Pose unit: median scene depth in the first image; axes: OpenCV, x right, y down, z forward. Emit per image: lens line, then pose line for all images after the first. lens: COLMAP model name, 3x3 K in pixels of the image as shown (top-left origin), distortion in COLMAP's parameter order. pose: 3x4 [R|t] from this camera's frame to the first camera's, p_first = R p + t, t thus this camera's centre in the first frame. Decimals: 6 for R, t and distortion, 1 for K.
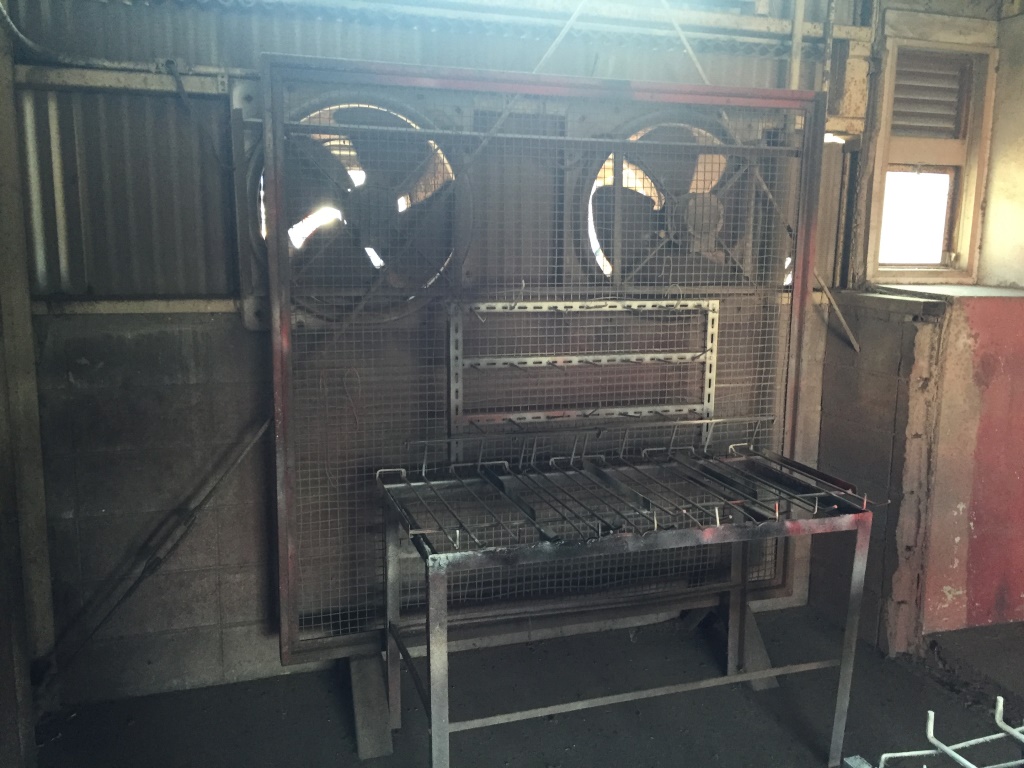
lens RADIAL K [[886.6, 0, 512.0], [0, 886.6, 384.0], [0, 0, 1]] dist [0.029530, -0.012063]
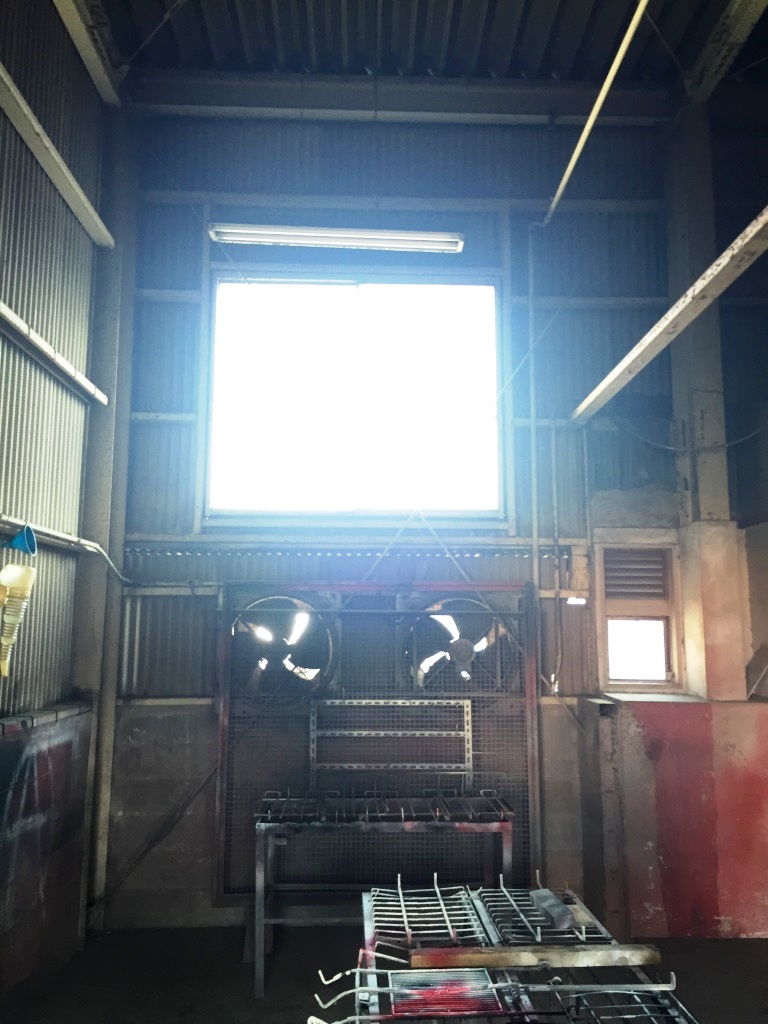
lens RADIAL K [[855.0, 0, 384.0], [0, 855.0, 512.0], [0, 0, 1]] dist [0.094658, -0.124780]
pose [[0.963088, -0.048538, -0.264775, 0.522724], [-0.035920, 0.951640, -0.305108, 0.072460], [0.266780, 0.303357, 0.914769, -0.679202]]
